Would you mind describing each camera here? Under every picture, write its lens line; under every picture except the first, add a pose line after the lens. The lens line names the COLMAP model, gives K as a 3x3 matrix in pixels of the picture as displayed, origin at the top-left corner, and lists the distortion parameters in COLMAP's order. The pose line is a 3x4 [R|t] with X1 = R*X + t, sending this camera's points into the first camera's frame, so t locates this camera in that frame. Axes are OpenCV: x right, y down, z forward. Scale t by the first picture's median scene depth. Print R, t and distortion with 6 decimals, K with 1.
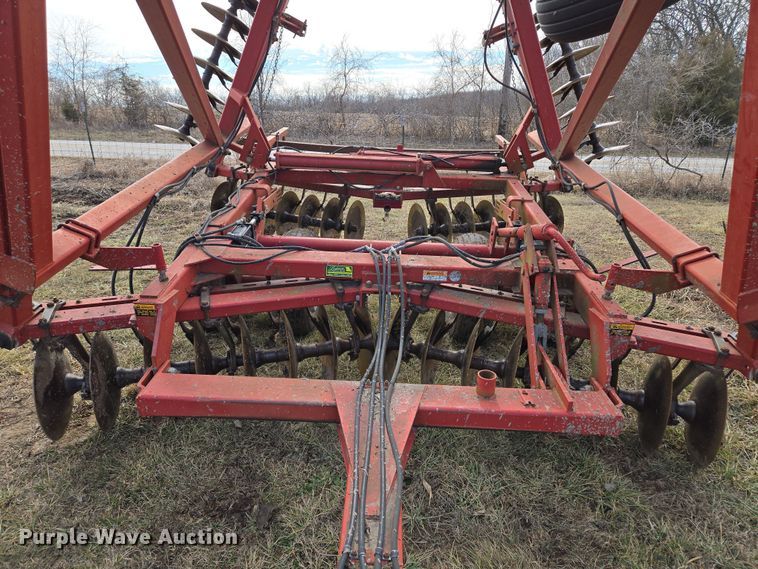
lens RADIAL K [[505.0, 0, 381.3], [0, 505.0, 285.4], [0, 0, 1]] dist [0.047011, -0.006428]
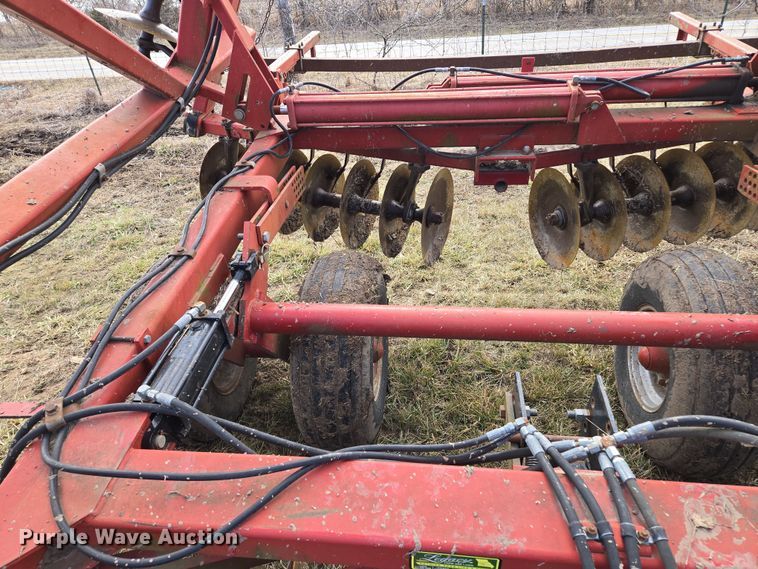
lens RADIAL K [[505.0, 0, 380.7], [0, 505.0, 280.6], [0, 0, 1]] dist [0.047011, -0.006428]
pose [[0.991970, -0.029356, -0.123017, -0.054284], [0.051838, 0.981604, 0.183756, -0.167491], [0.115360, -0.188657, 0.975244, 0.466132]]
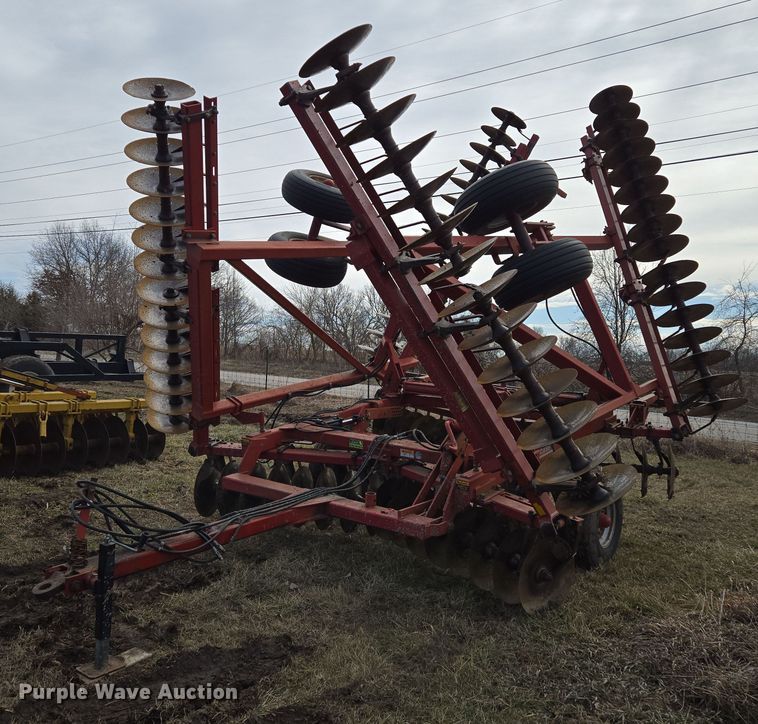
lens RADIAL K [[727.9, 0, 374.4], [0, 727.9, 362.3], [0, 0, 1]] dist [0.005437, 0.000000]
pose [[0.817034, 0.036734, -0.575418, 0.815777], [-0.222374, 0.940837, -0.255686, 0.194289], [0.531982, 0.336862, 0.776865, -0.527291]]
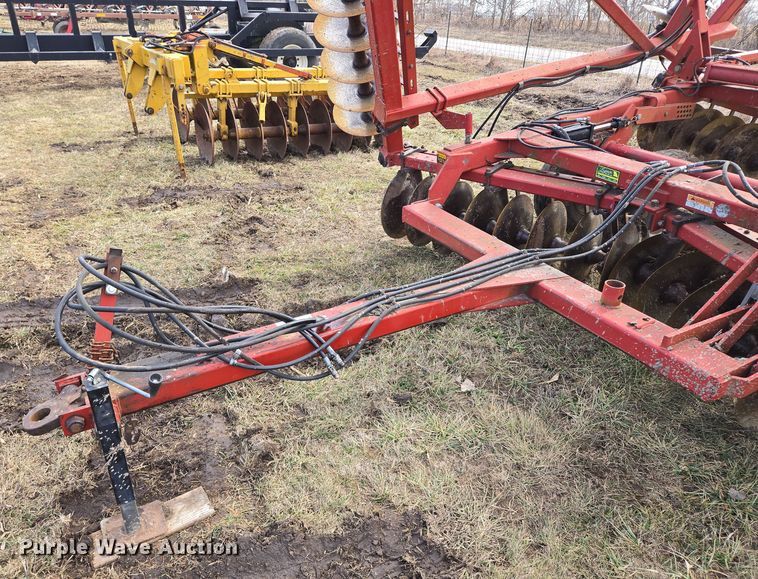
lens RADIAL K [[561.4, 0, 342.9], [0, 561.4, 314.3], [0, 0, 1]] dist [0.063111, -0.044069]
pose [[0.486093, 0.416841, -0.768086, 0.420248], [-0.310501, 0.903944, 0.294066, 0.034965], [0.816886, 0.095548, 0.568831, -0.030787]]
